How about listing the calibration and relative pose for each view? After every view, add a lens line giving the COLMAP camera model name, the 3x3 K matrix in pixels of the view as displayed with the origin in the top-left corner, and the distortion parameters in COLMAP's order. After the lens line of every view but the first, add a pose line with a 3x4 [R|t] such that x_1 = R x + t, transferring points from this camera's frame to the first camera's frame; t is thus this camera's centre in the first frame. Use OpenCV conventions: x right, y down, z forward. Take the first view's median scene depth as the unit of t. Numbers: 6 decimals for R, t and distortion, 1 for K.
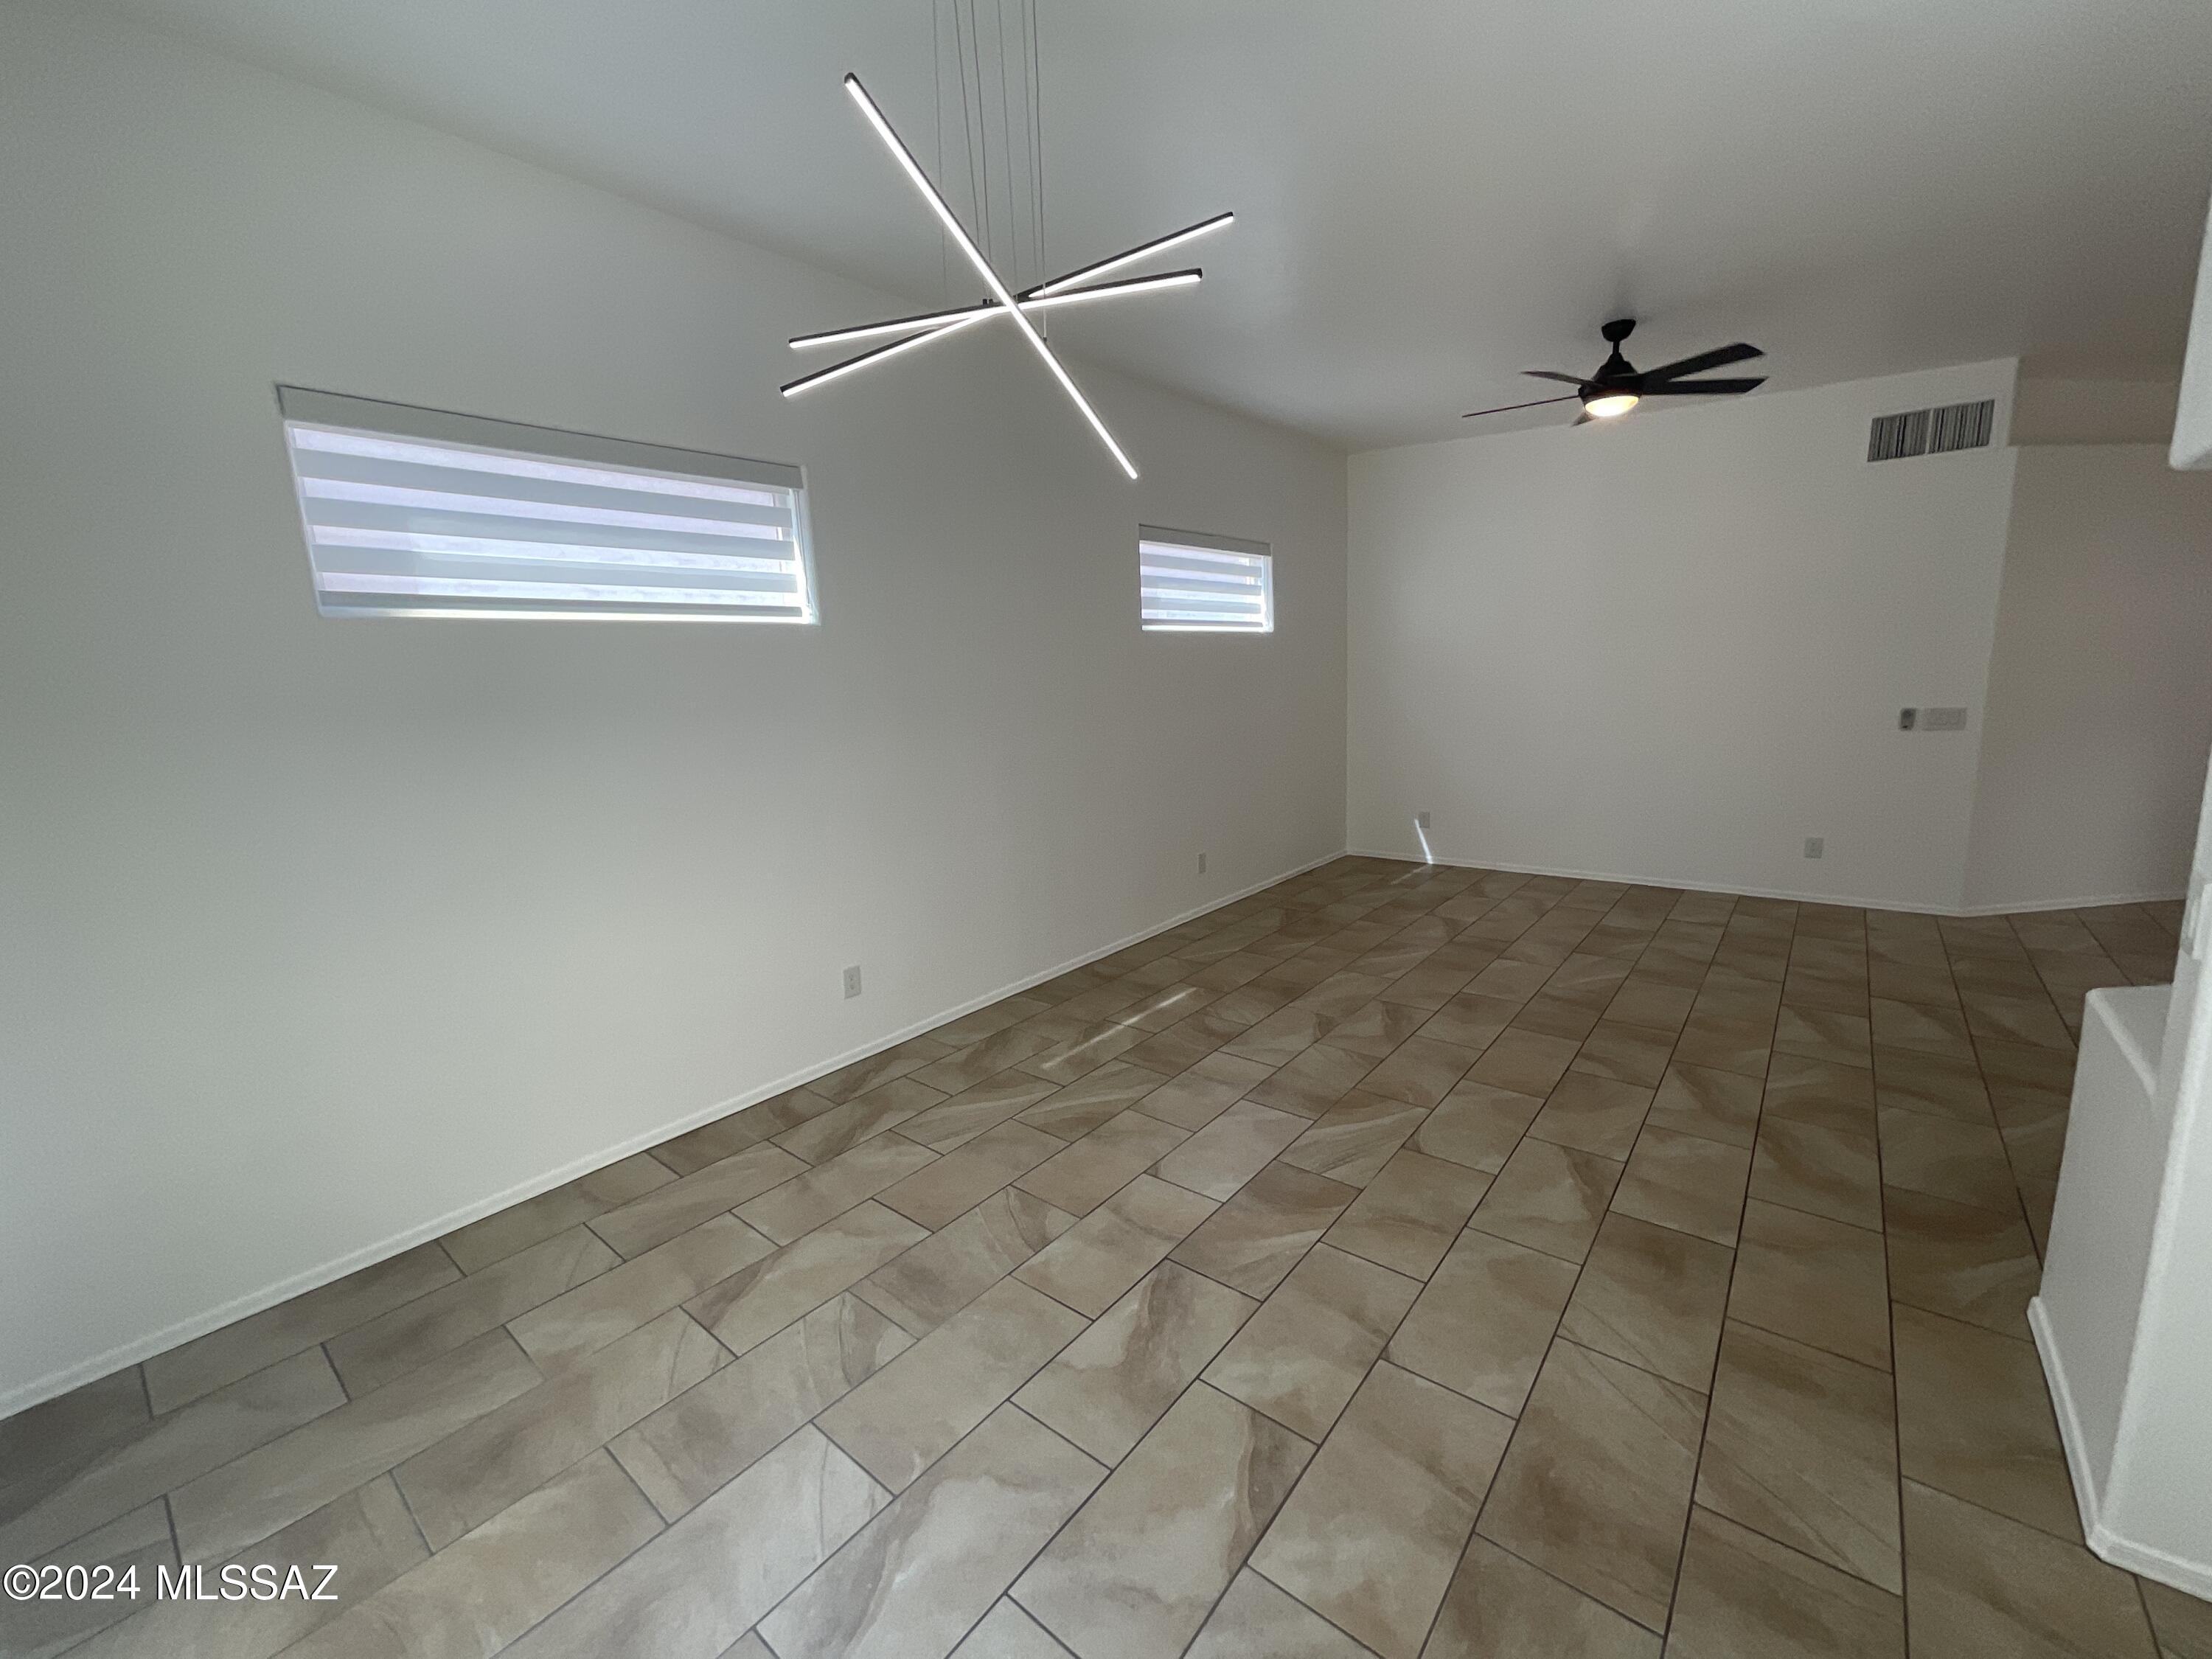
lens RADIAL K [[900.4, 0, 1103.2], [0, 900.4, 833.9], [0, 0, 1]] dist [0.001033, 0.000621]
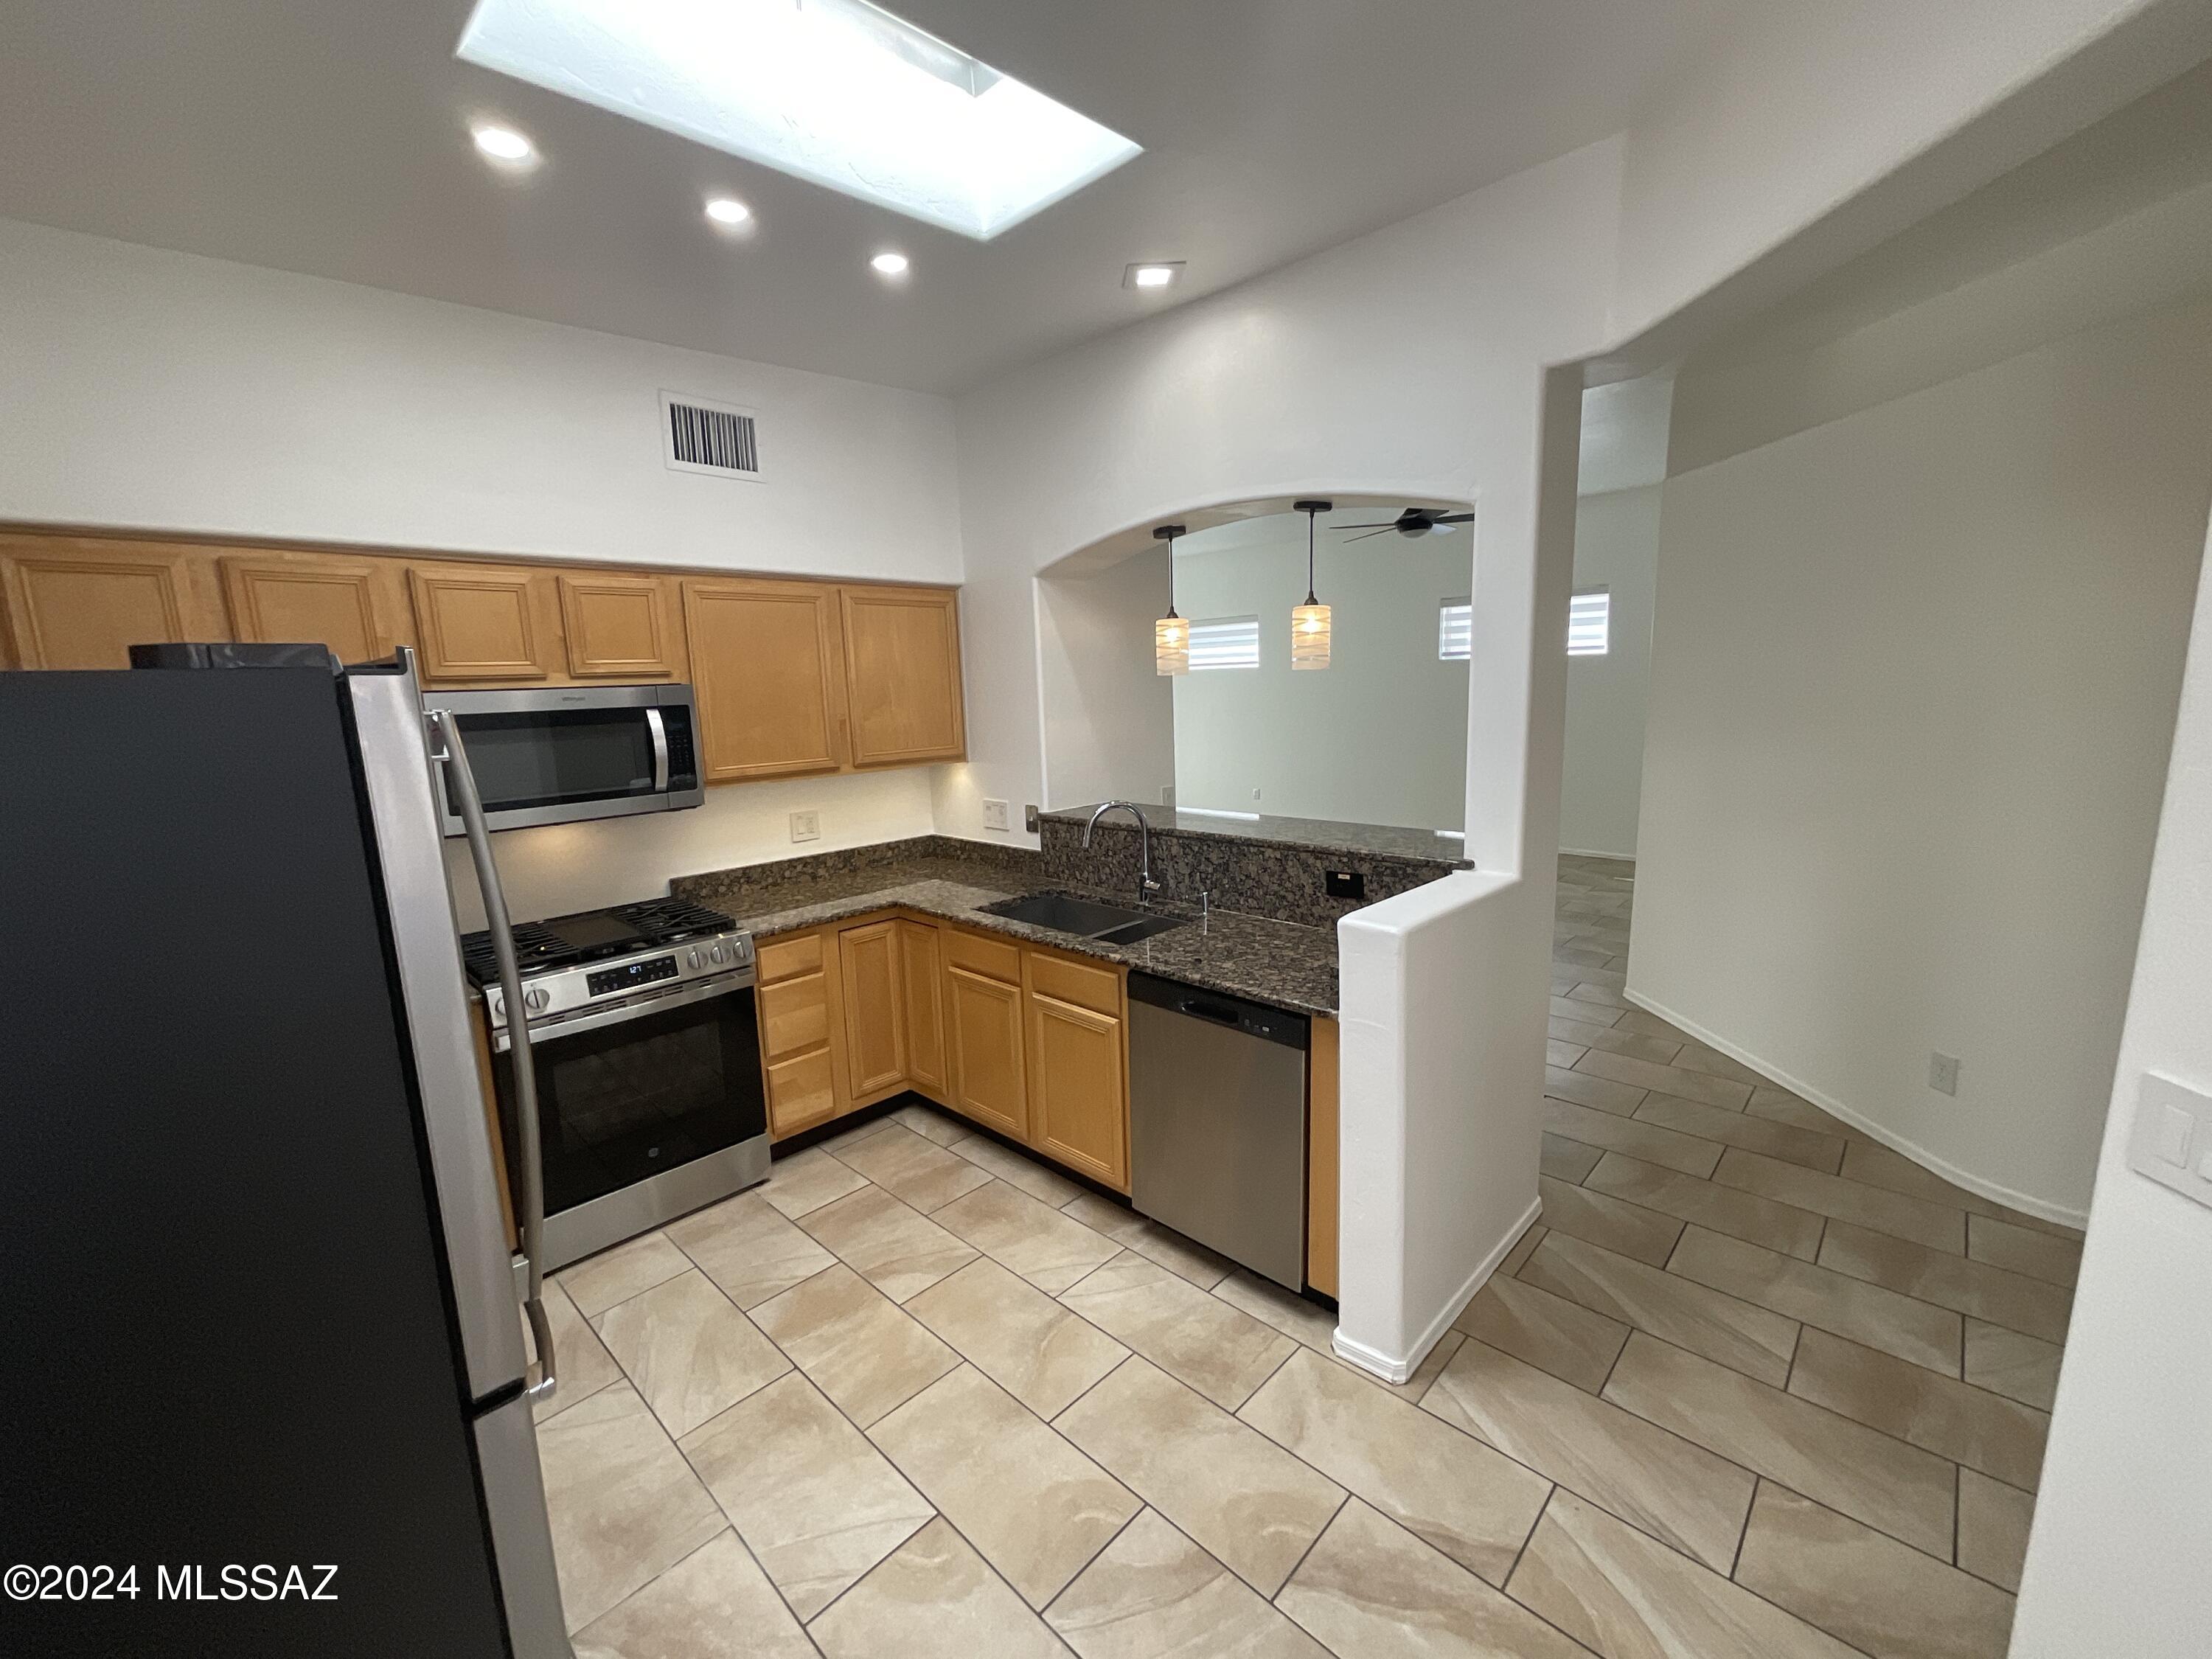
lens RADIAL K [[900.4, 0, 1103.2], [0, 900.4, 833.9], [0, 0, 1]] dist [0.001033, 0.000621]
pose [[-0.080977, 0.207562, -0.974864, 2.328422], [-0.146764, 0.964932, 0.217638, -0.233003], [0.985851, 0.160699, -0.047675, 0.629697]]
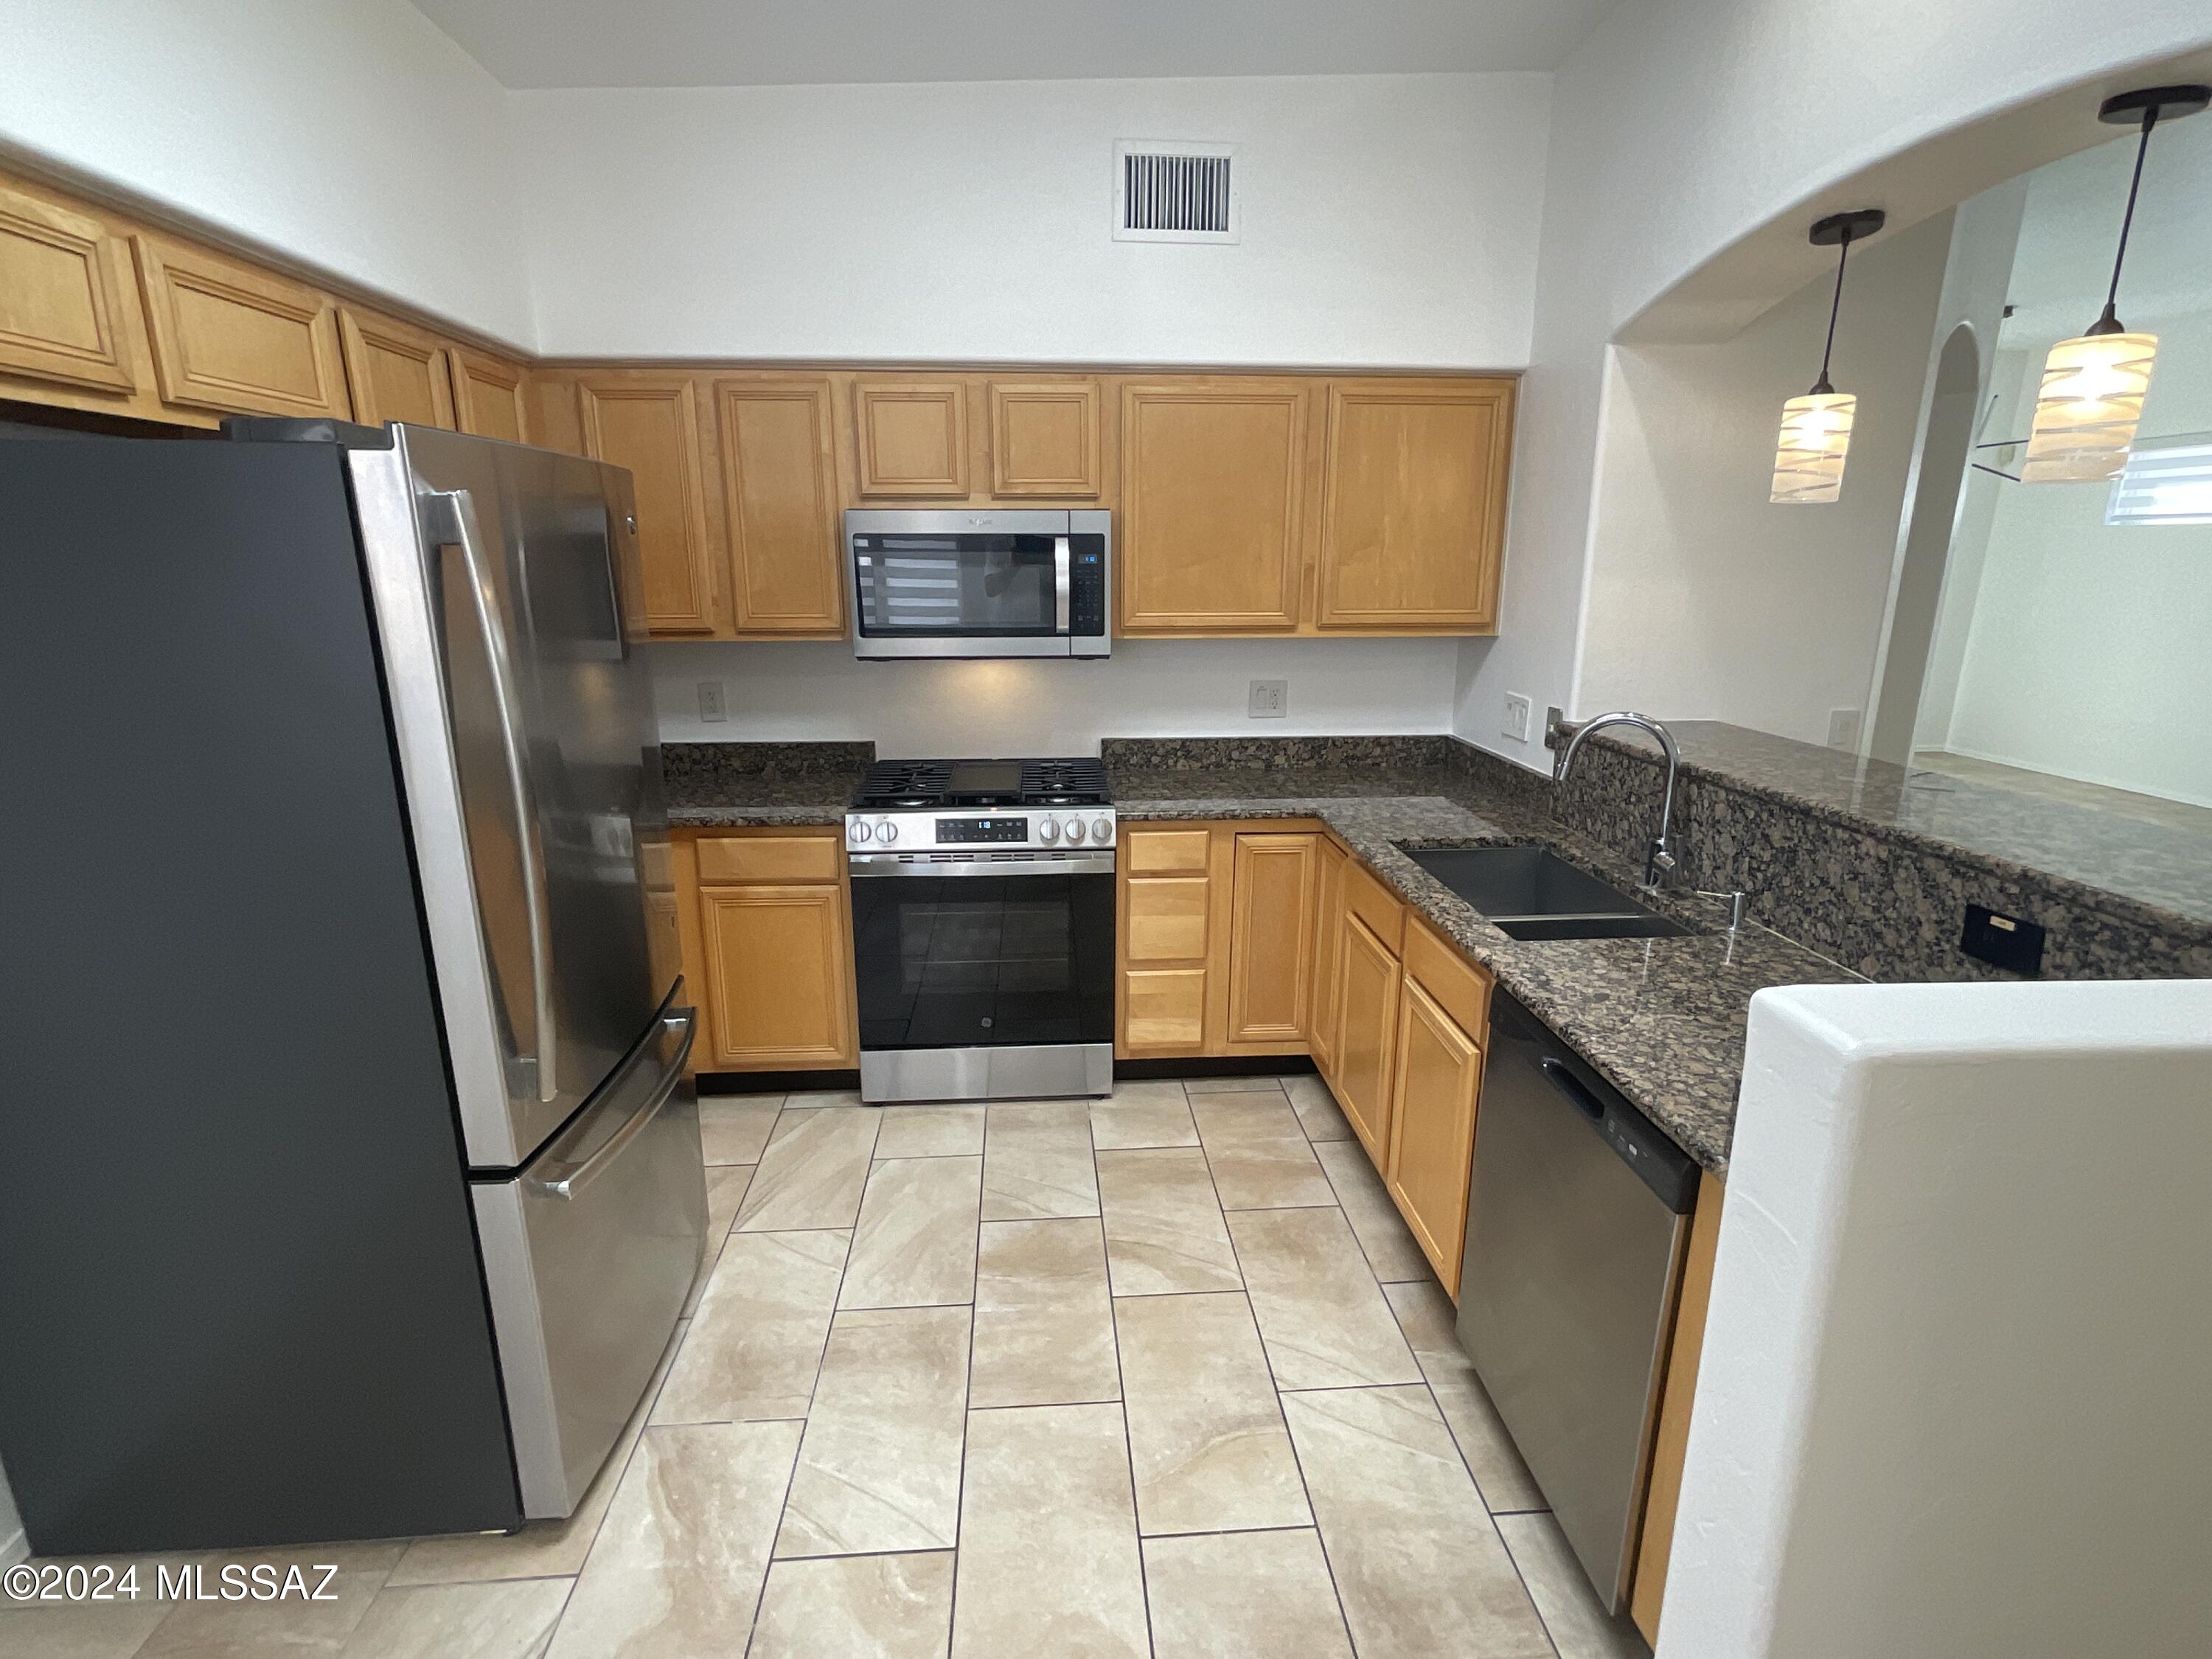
lens RADIAL K [[1072.0, 0, 1107.0], [0, 1072.0, 835.1], [0, 0, 1]] dist [-0.016273, 0.015914]
pose [[-0.728012, 0.210433, -0.652469, 2.134856], [-0.097559, 0.910241, 0.402423, -0.233084], [0.678587, 0.356623, -0.642137, 0.800916]]
